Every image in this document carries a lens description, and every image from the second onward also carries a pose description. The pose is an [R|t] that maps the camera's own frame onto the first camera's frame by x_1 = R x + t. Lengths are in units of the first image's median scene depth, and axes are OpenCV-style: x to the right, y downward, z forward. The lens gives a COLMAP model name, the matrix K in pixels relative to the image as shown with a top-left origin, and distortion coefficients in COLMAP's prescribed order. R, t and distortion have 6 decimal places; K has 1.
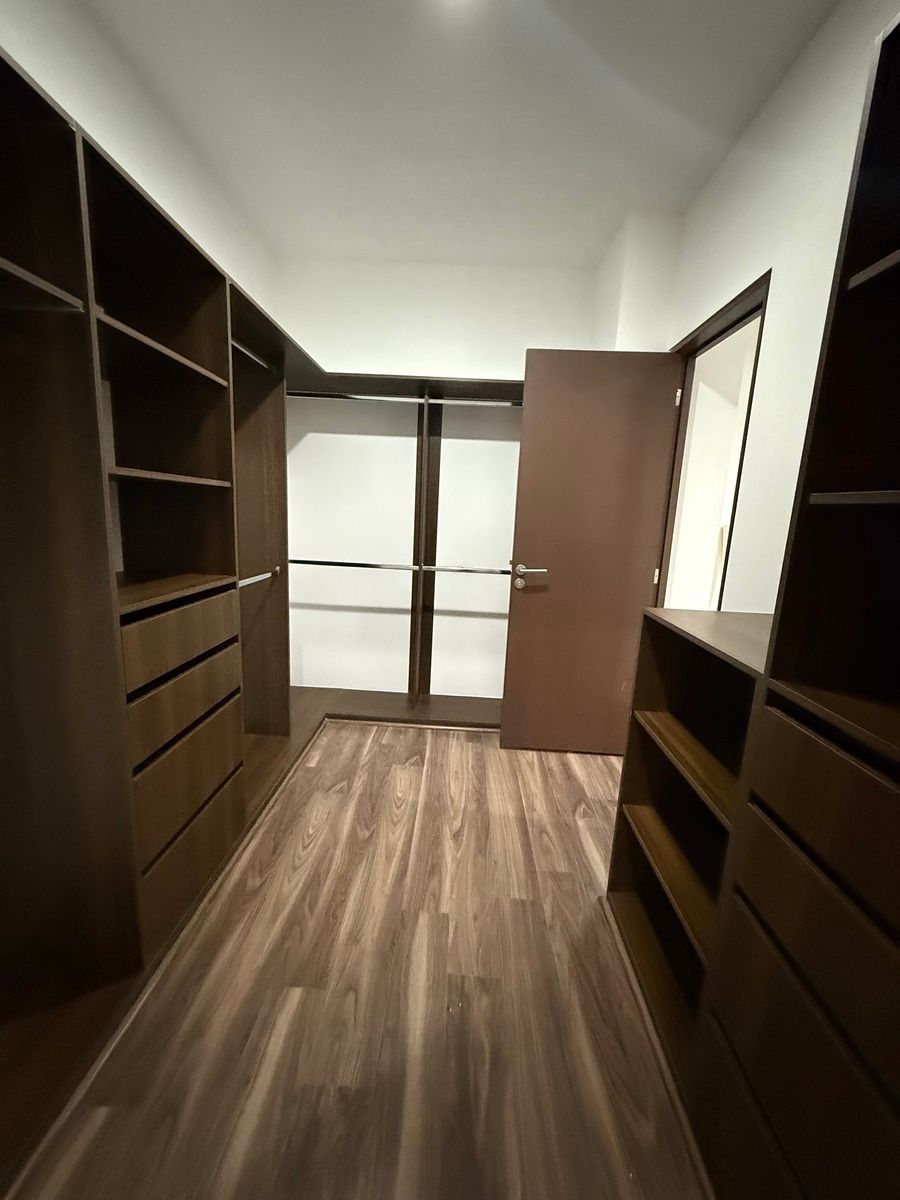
lens RADIAL K [[478.2, 0, 450.0], [0, 478.2, 600.0], [0, 0, 1]] dist [-0.002182, -0.000109]
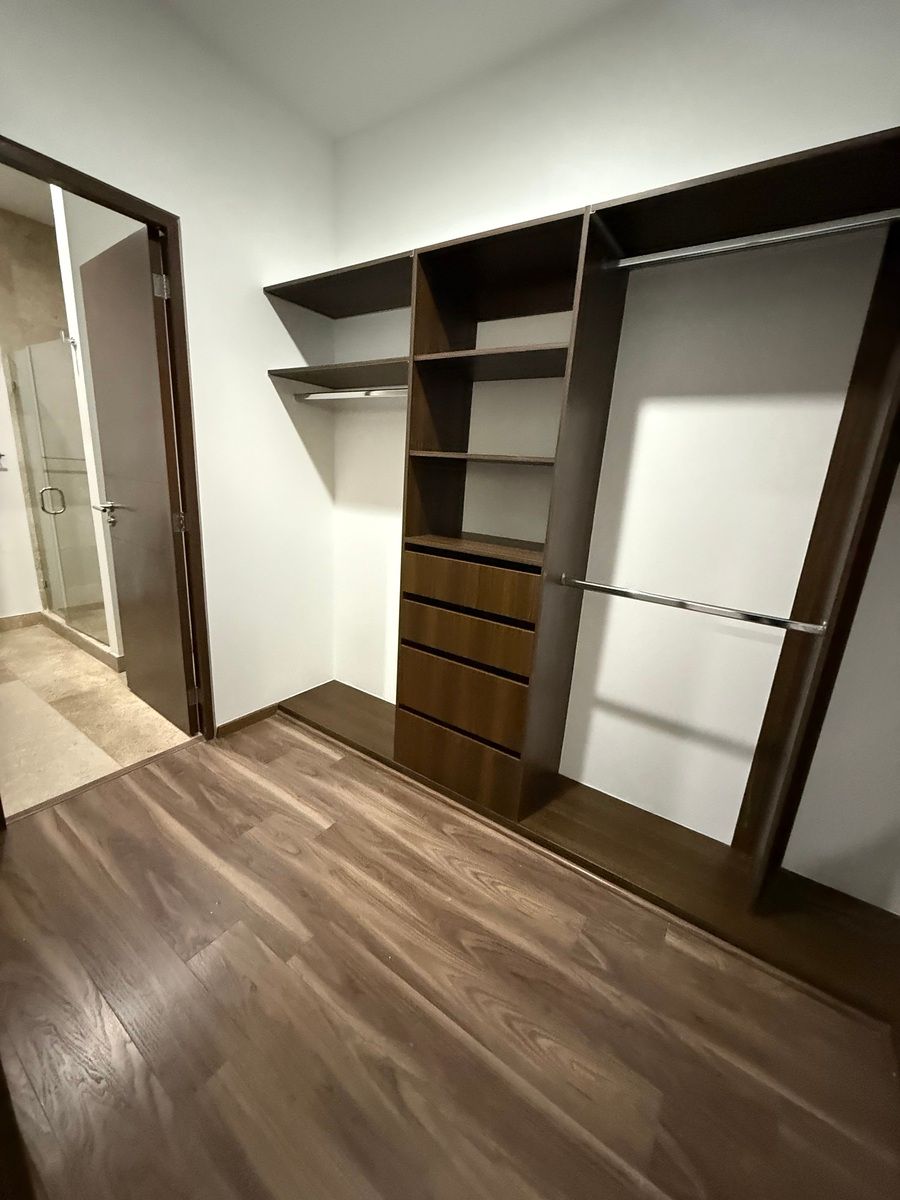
lens RADIAL K [[478.2, 0, 450.0], [0, 478.2, 600.0], [0, 0, 1]] dist [-0.002182, -0.000109]
pose [[-0.543455, 0.135924, -0.828361, 0.378713], [-0.242771, 0.919185, 0.310100, -0.201566], [0.803566, 0.369627, -0.466537, 1.198594]]
